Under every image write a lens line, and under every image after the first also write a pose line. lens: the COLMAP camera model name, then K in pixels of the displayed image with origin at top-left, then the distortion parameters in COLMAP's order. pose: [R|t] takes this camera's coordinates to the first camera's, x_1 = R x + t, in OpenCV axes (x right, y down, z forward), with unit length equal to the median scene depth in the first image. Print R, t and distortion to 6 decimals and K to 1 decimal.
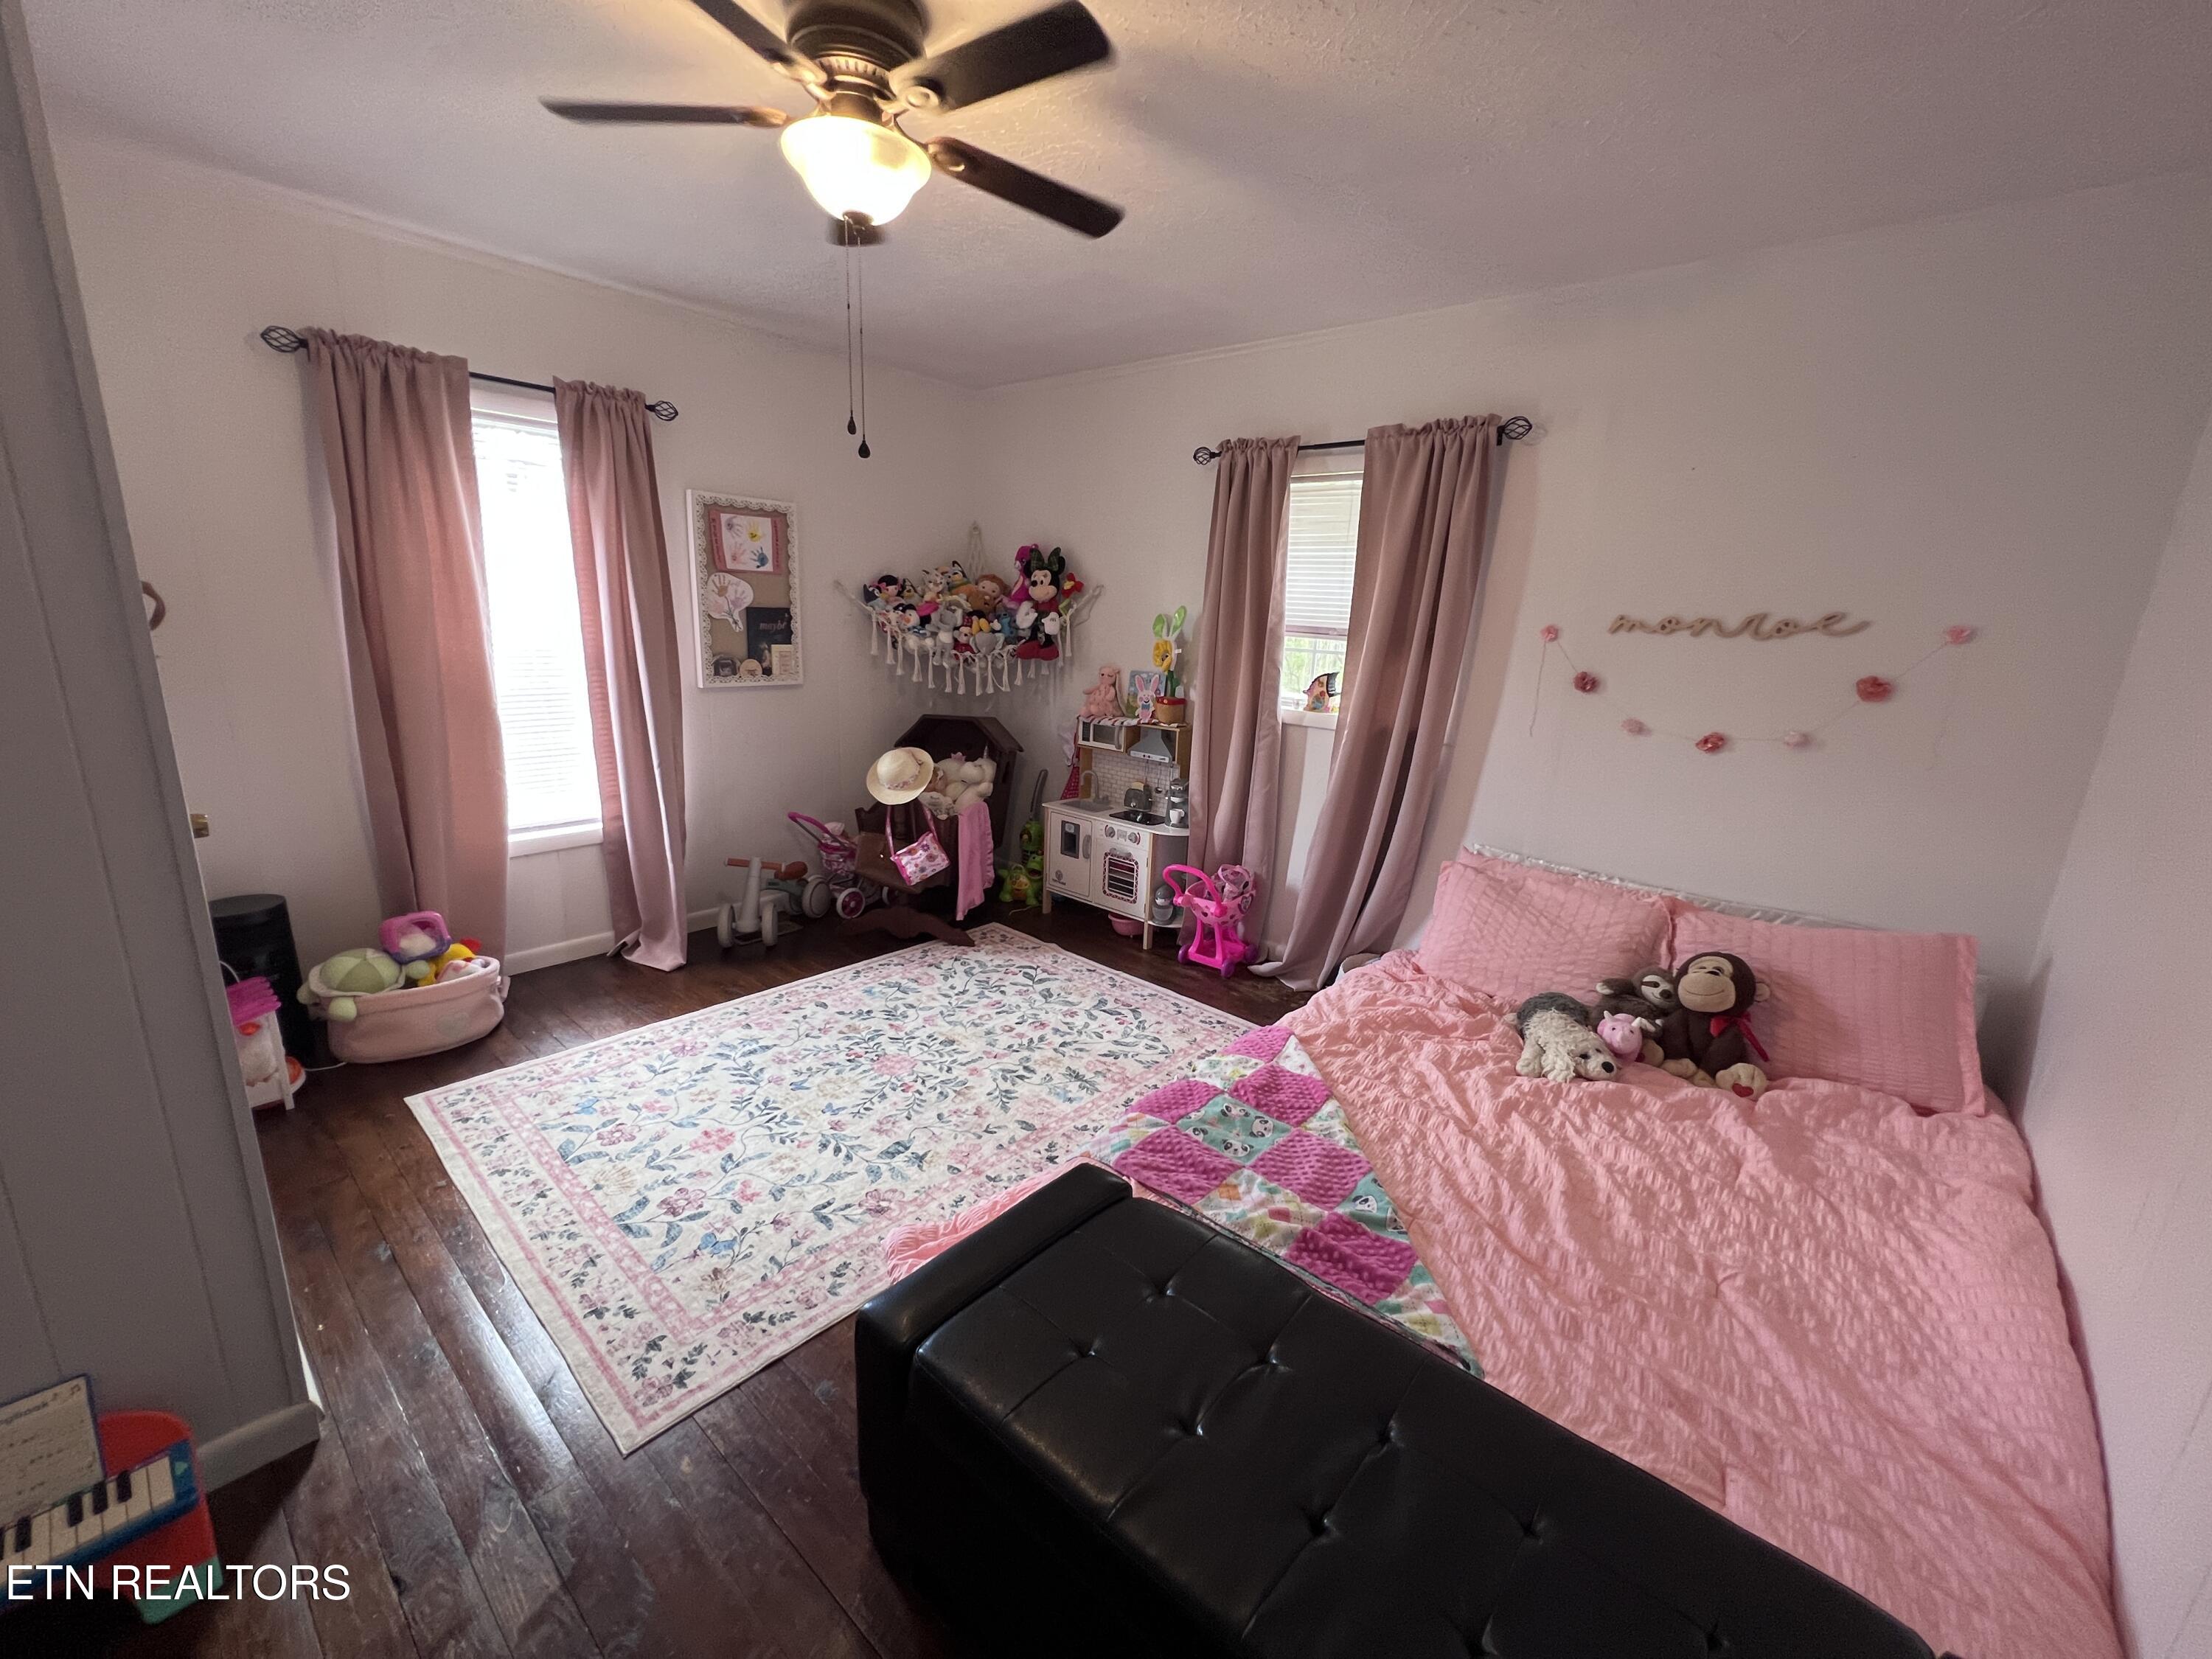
lens RADIAL K [[886.5, 0, 1099.9], [0, 886.5, 828.3], [0, 0, 1]] dist [-0.000440, 0.000602]
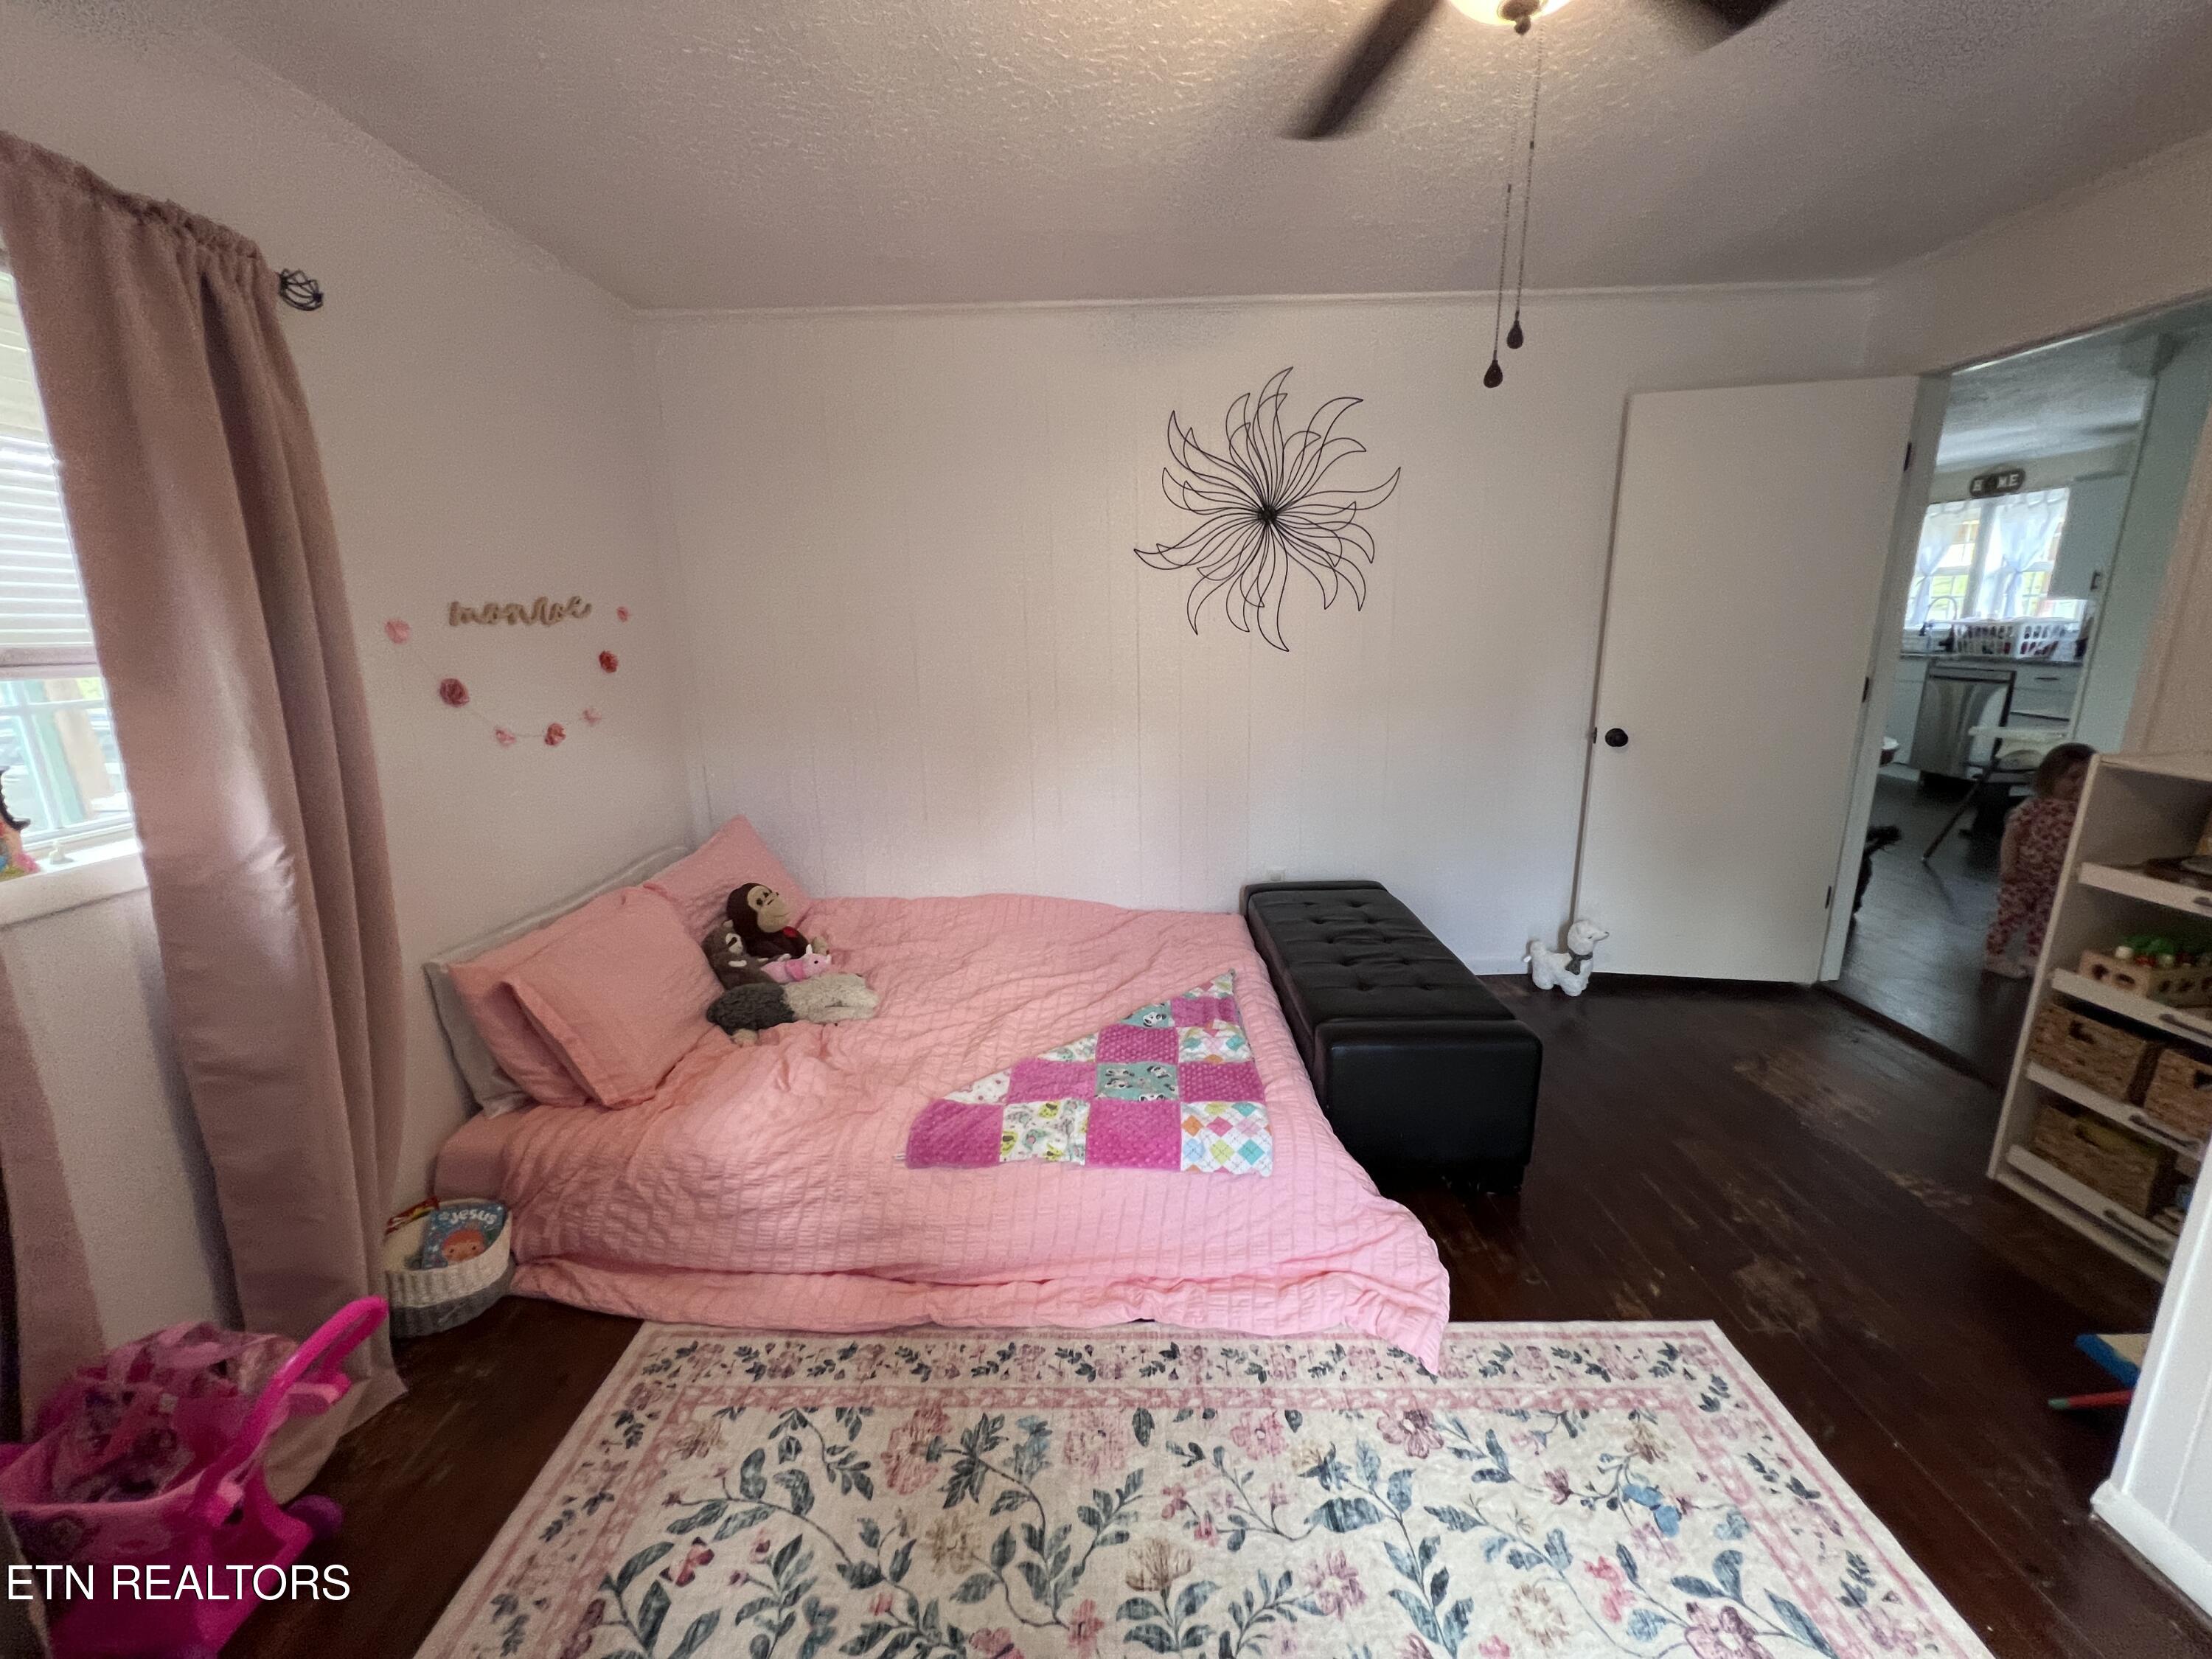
lens RADIAL K [[886.5, 0, 1104.2], [0, 886.5, 835.0], [0, 0, 1]] dist [-0.000440, 0.000602]
pose [[-0.653137, -0.209930, 0.727558, -0.462784], [0.170322, 0.895457, 0.411275, -0.327169], [-0.737836, 0.392539, -0.549101, 1.267765]]
